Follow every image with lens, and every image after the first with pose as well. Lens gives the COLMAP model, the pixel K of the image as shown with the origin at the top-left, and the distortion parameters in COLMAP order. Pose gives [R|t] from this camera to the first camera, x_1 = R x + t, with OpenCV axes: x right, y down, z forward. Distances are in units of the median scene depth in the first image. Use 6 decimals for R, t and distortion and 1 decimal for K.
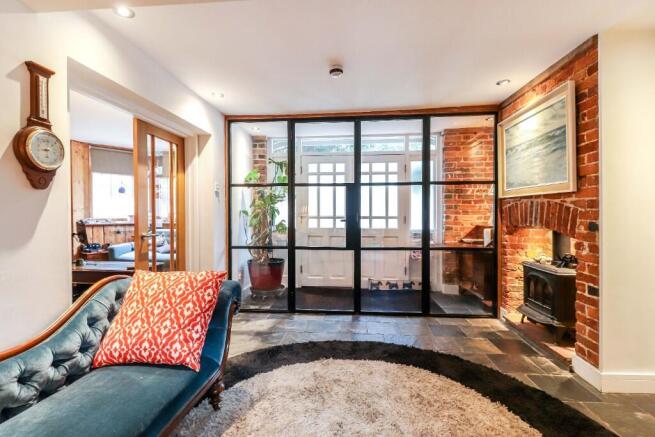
lens RADIAL K [[306.0, 0, 329.2], [0, 306.0, 214.8], [0, 0, 1]] dist [0.011187, -0.008406]
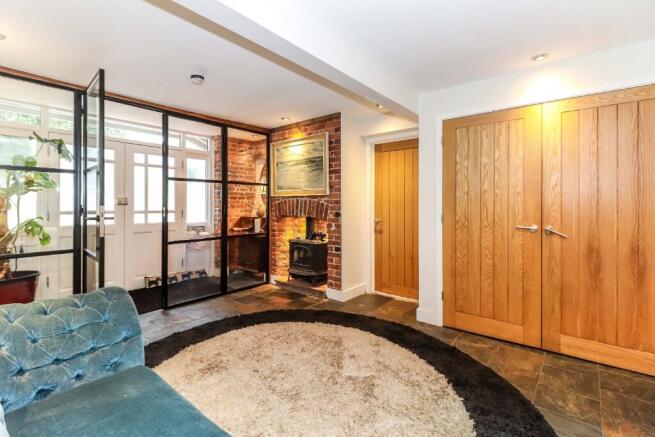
lens RADIAL K [[306.0, 0, 319.9], [0, 306.0, 206.4], [0, 0, 1]] dist [0.011187, -0.008406]
pose [[0.569401, 0.000453, 0.822060, -0.580328], [0.005337, 0.999977, -0.004248, -0.001952], [-0.822043, 0.006806, 0.569385, 0.030228]]
